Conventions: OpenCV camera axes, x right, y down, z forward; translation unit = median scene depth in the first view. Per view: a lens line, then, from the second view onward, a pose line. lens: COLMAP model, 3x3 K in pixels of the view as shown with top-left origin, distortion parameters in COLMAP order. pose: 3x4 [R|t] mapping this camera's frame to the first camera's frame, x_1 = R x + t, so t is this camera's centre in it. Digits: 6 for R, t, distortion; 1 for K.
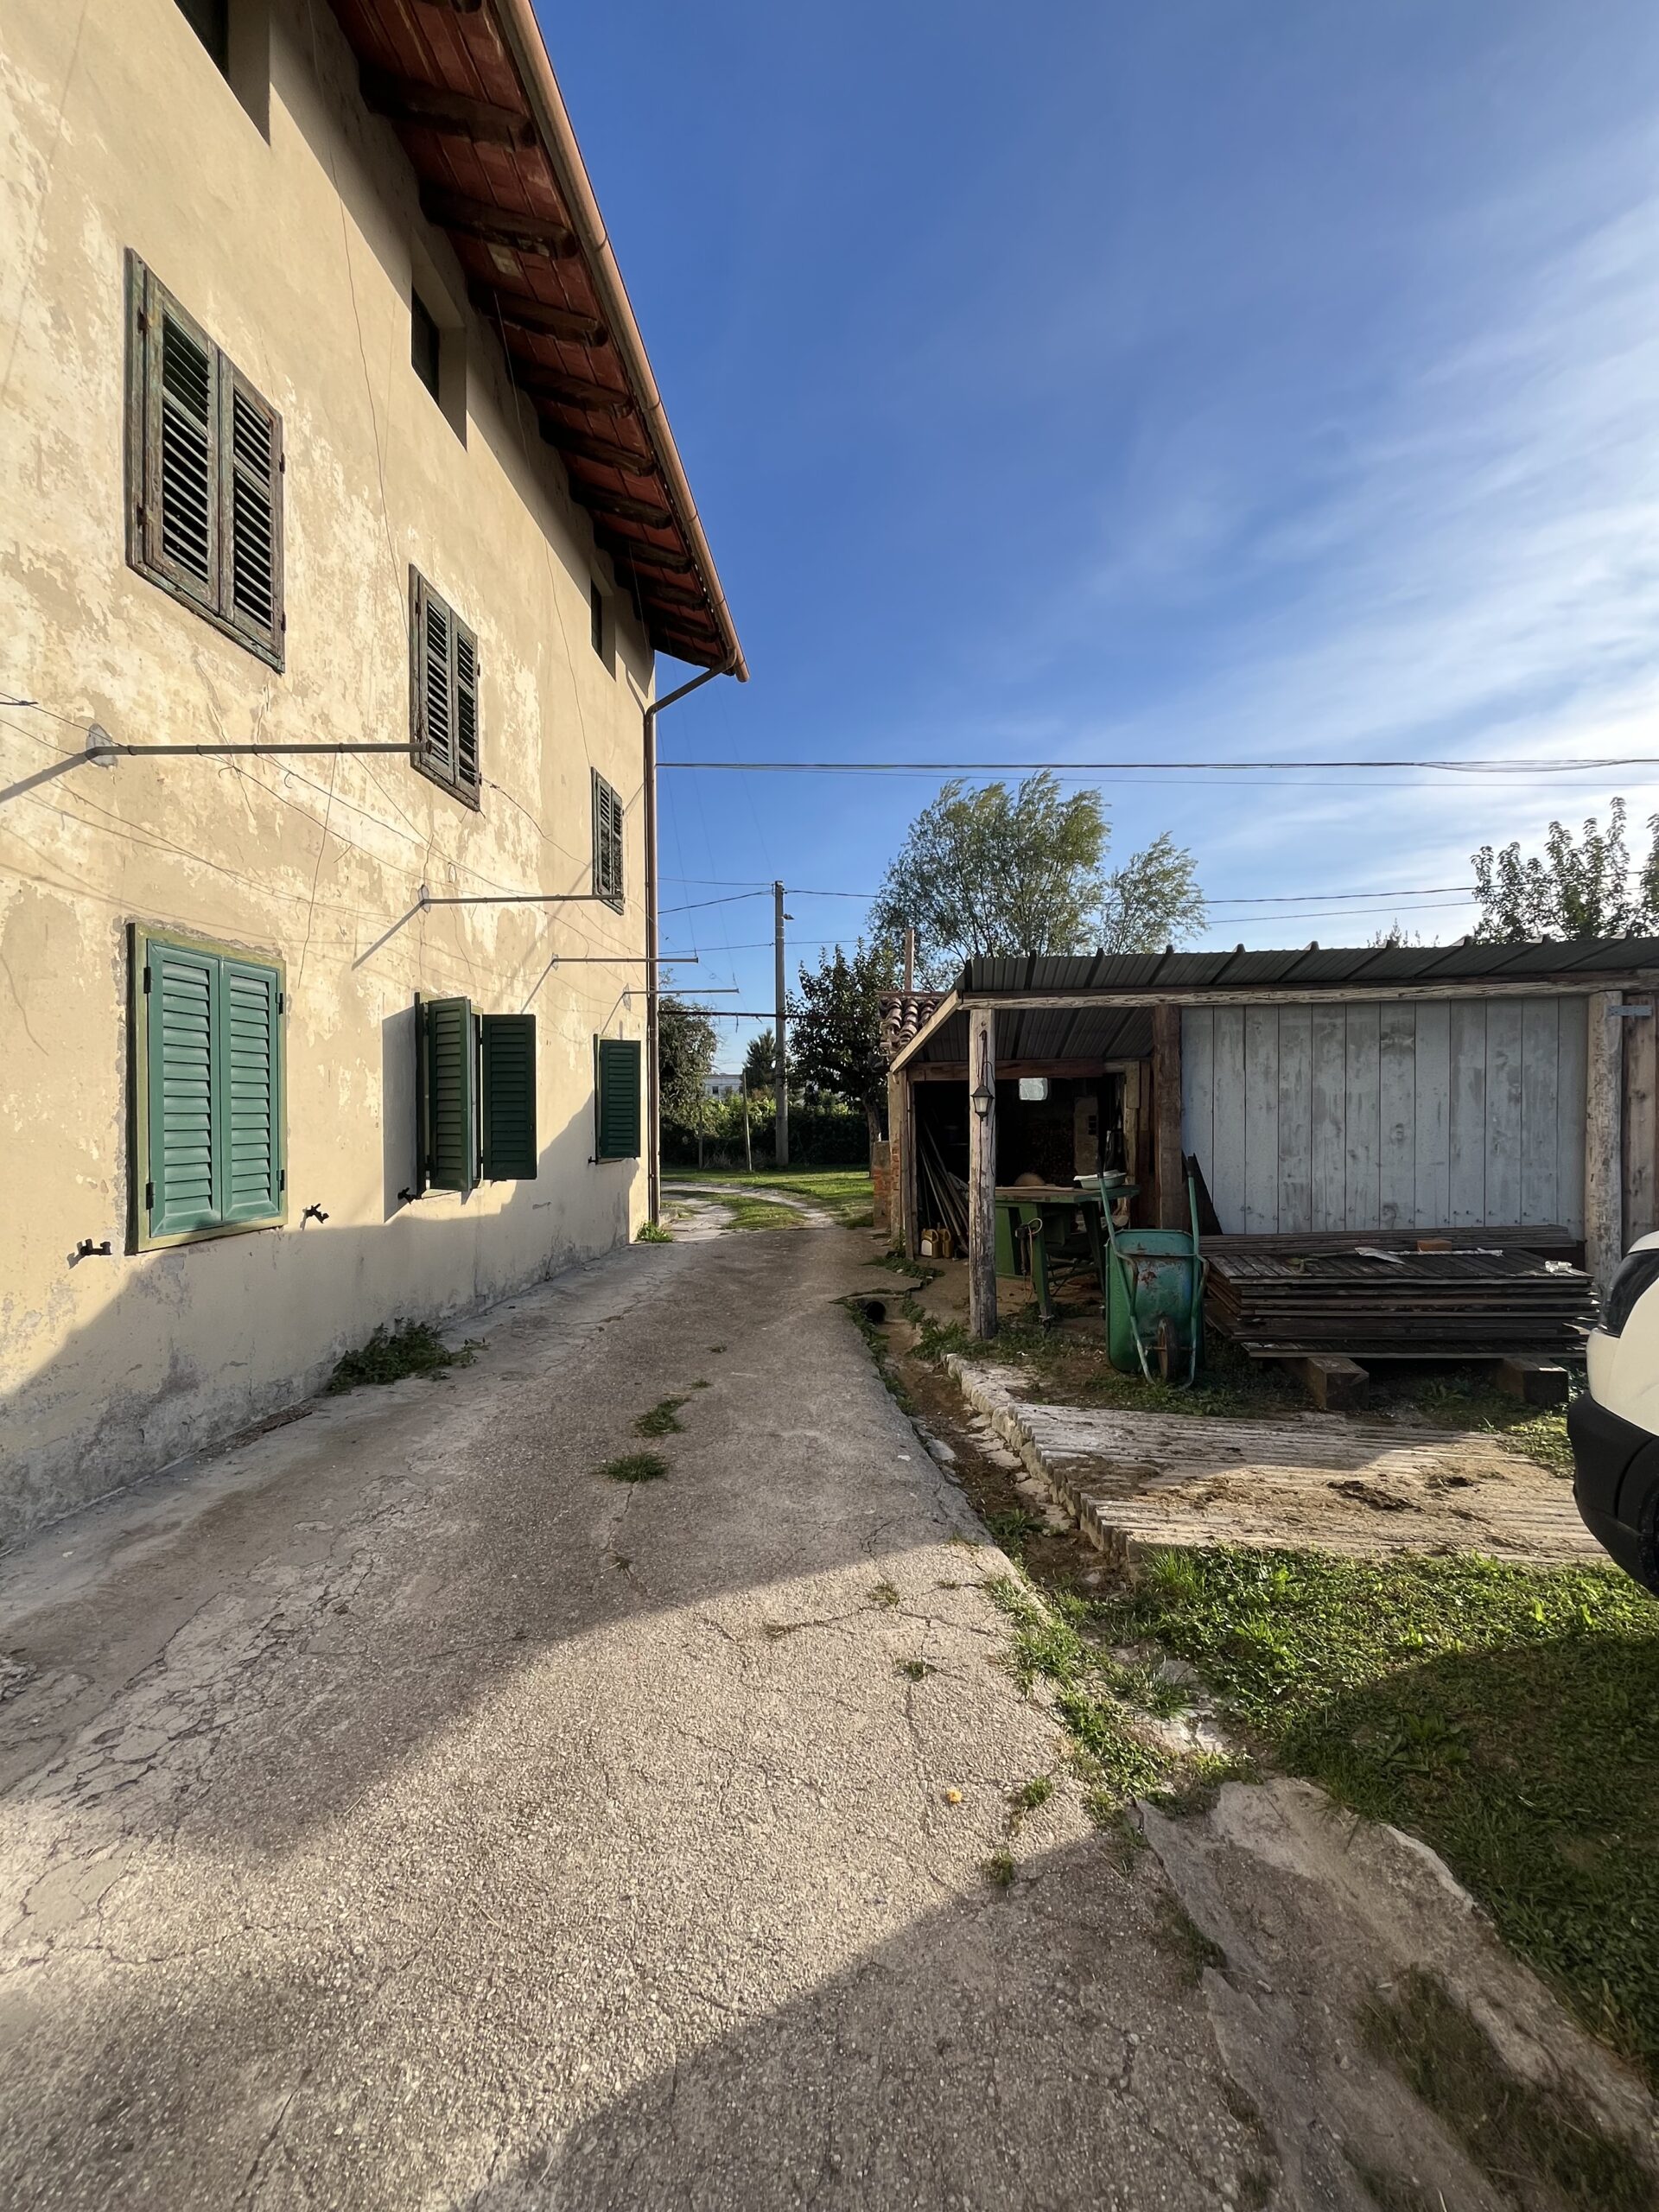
lens RADIAL K [[891.2, 0, 829.5], [0, 891.2, 1106.0], [0, 0, 1]] dist [-0.002385, -0.000119]
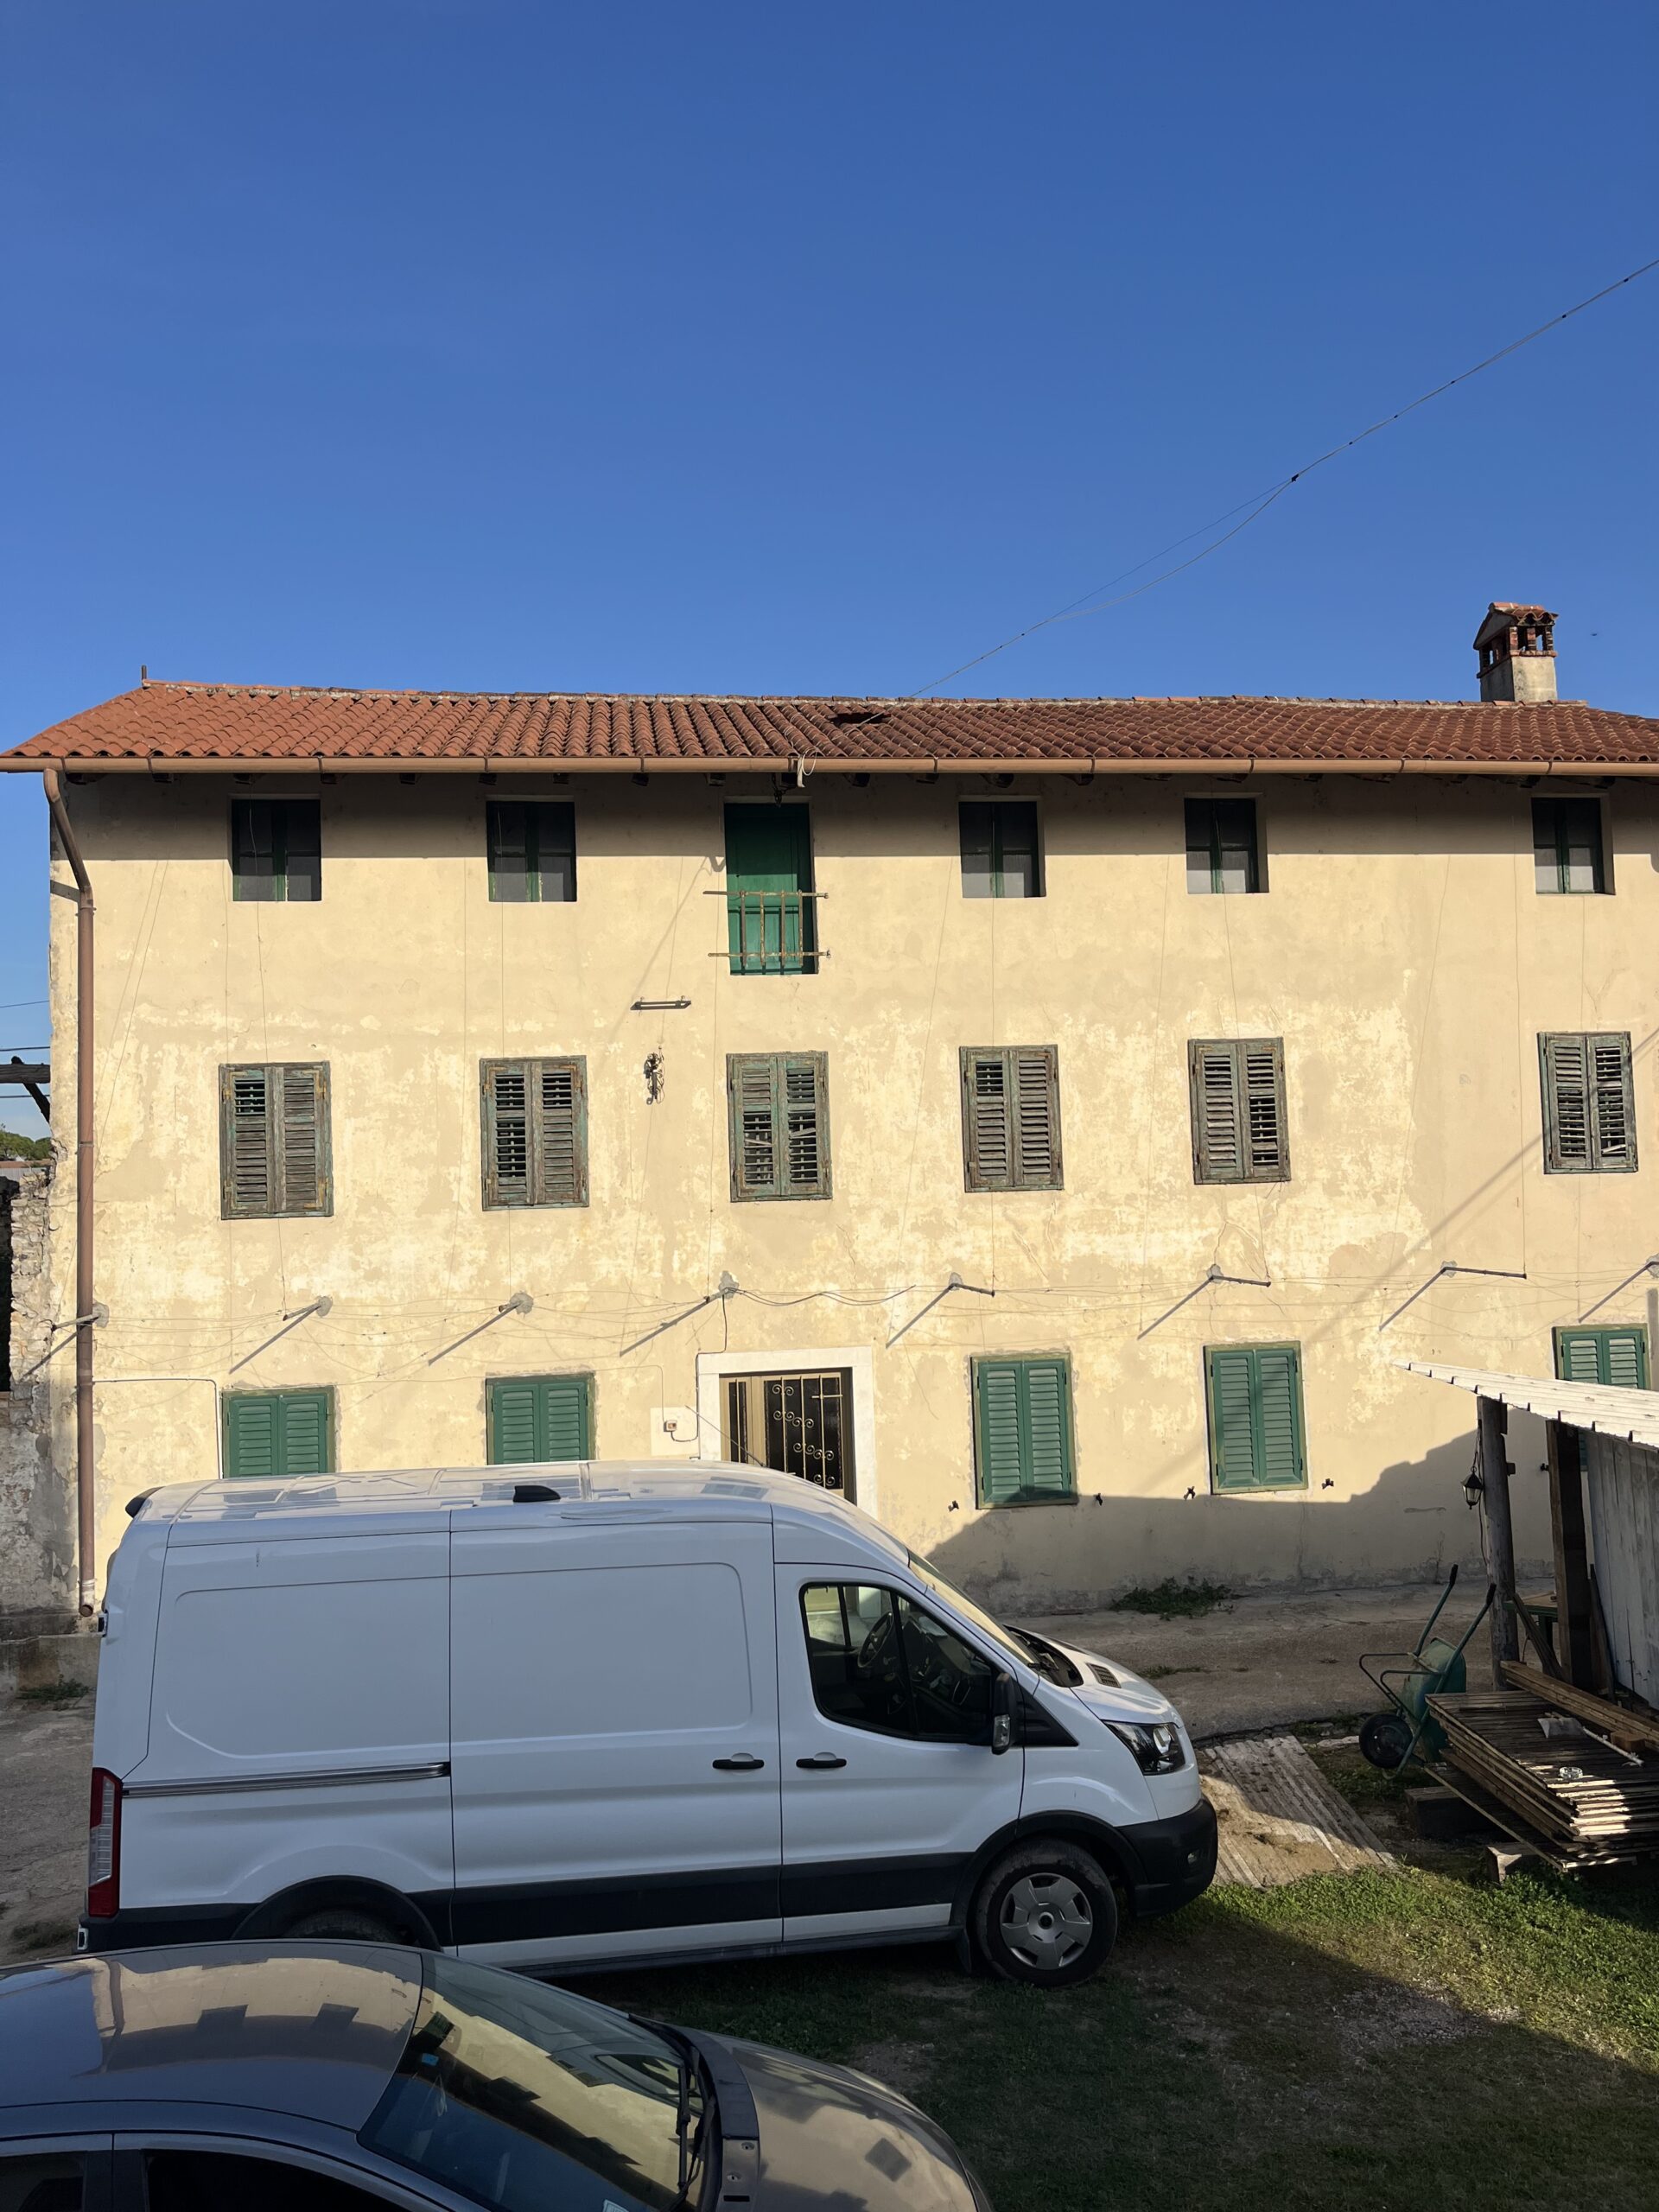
lens RADIAL K [[1688.2, 0, 829.5], [0, 1688.2, 1106.0], [0, 0, 1]] dist [0.002290, 0.001009]
pose [[0.207183, -0.057913, -0.976586, 2.658574], [0.038288, 0.997961, -0.051058, -0.510948], [0.977553, -0.026813, 0.208978, -0.161211]]
